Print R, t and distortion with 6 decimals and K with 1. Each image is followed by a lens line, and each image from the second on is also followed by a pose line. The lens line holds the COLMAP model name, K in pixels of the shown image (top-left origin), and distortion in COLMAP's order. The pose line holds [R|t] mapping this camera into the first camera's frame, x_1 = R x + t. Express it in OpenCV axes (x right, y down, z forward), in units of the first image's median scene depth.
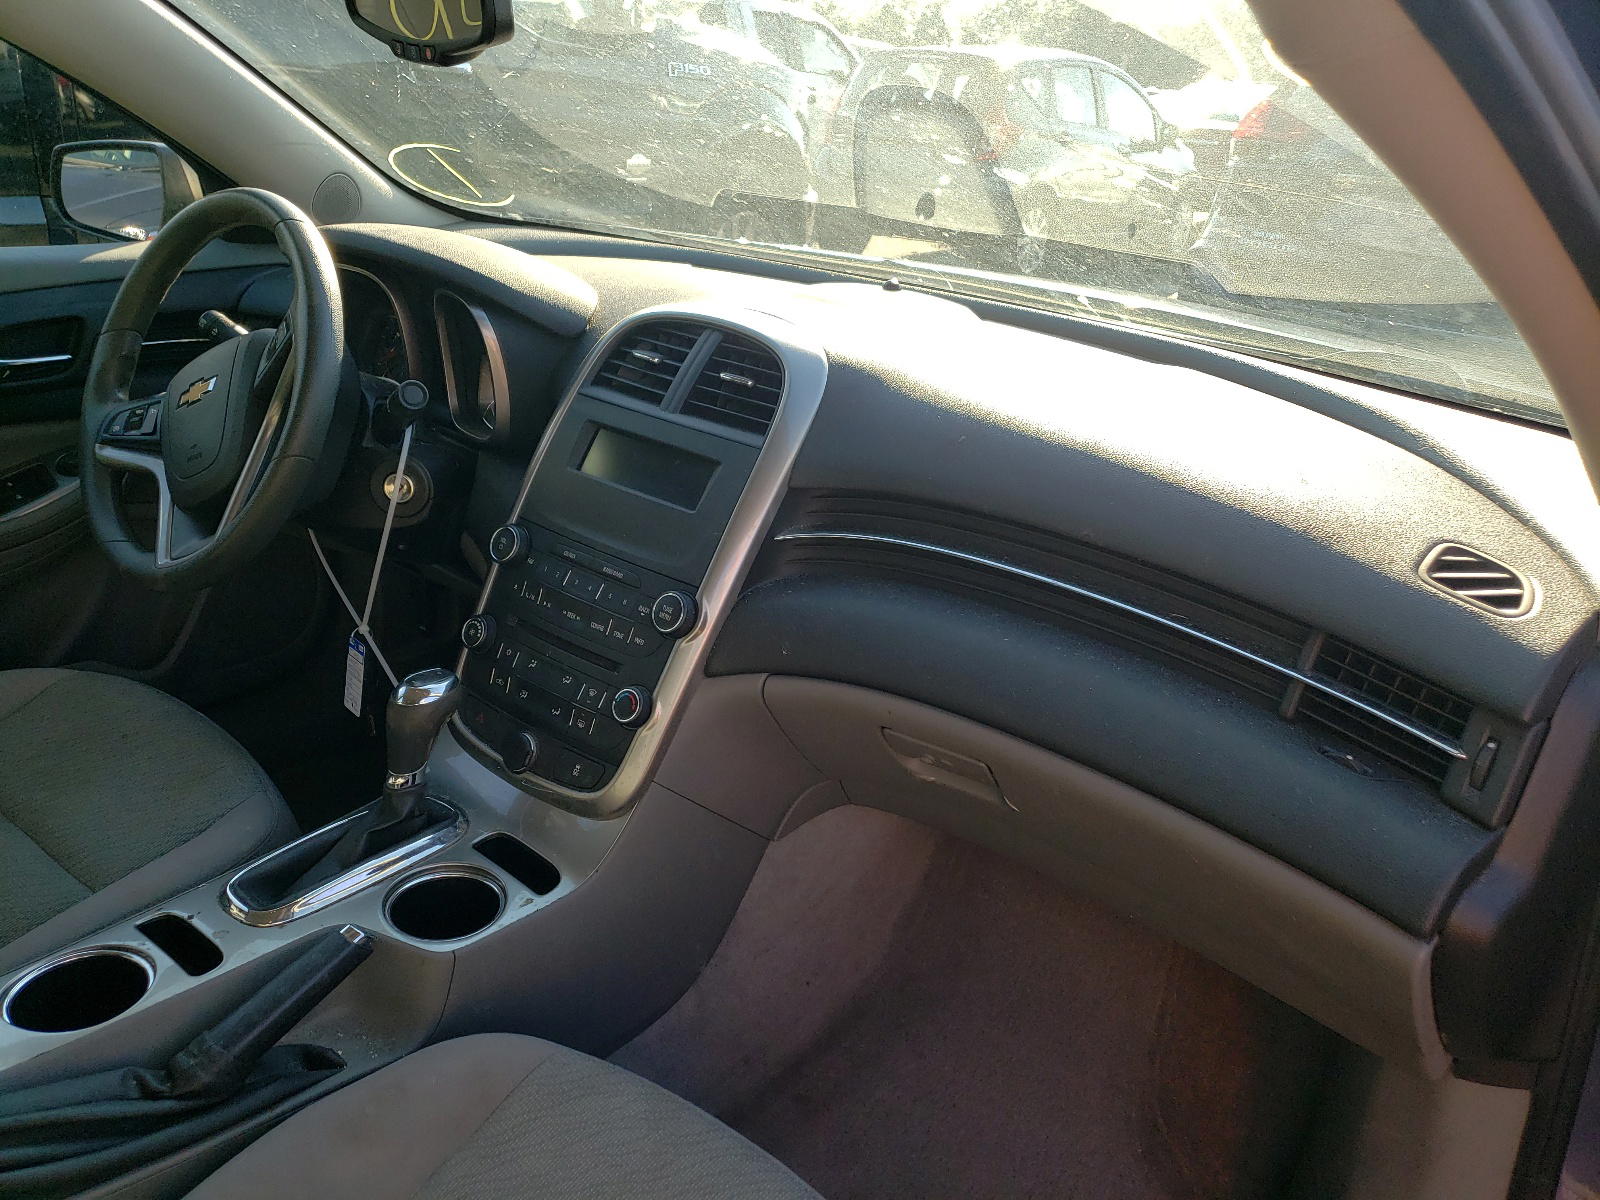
lens RADIAL K [[1247.4, 0, 800.0], [0, 1247.4, 600.0], [0, 0, 1]] dist [-0.005651, -0.000664]
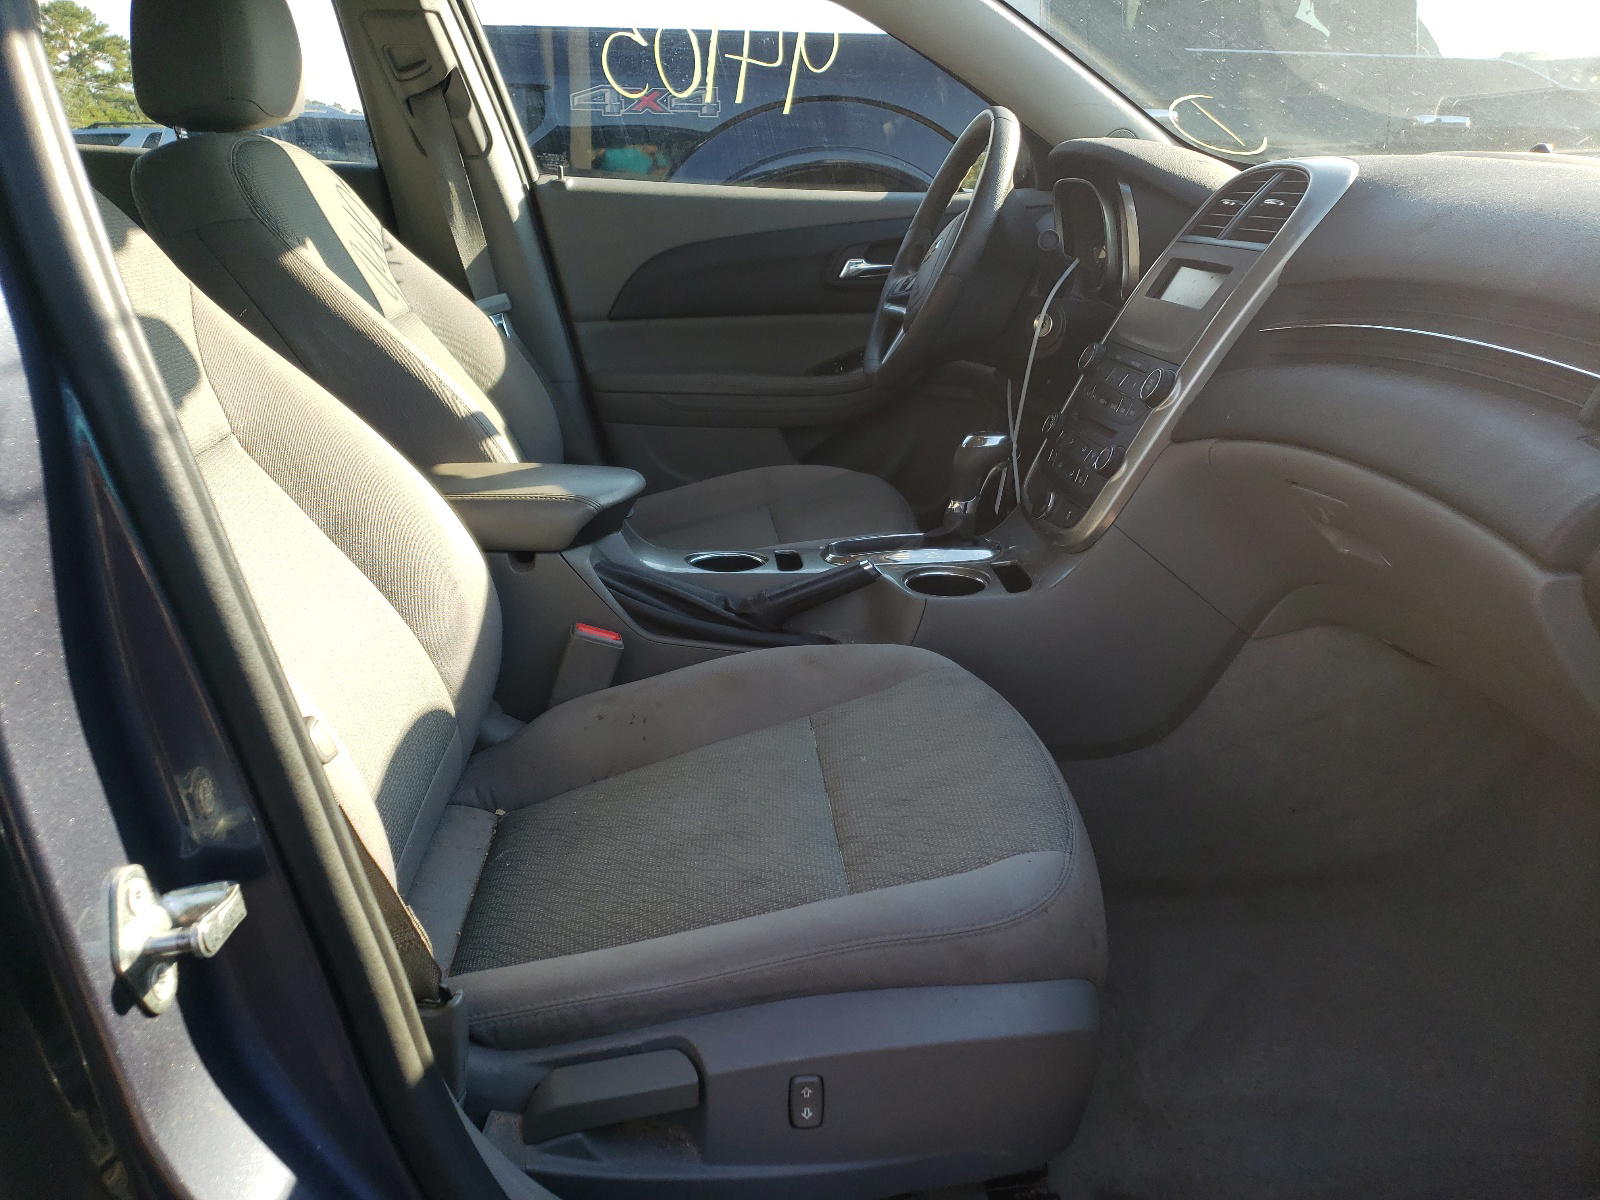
lens RADIAL K [[1215.3, 0, 800.0], [0, 1215.3, 600.0], [0, 0, 1]] dist [0.004228, 0.002343]
pose [[0.693221, 0.162257, -0.702223, 0.506982], [-0.222123, 0.975000, 0.006011, 0.275268], [0.685643, 0.151813, 0.711931, -0.043451]]
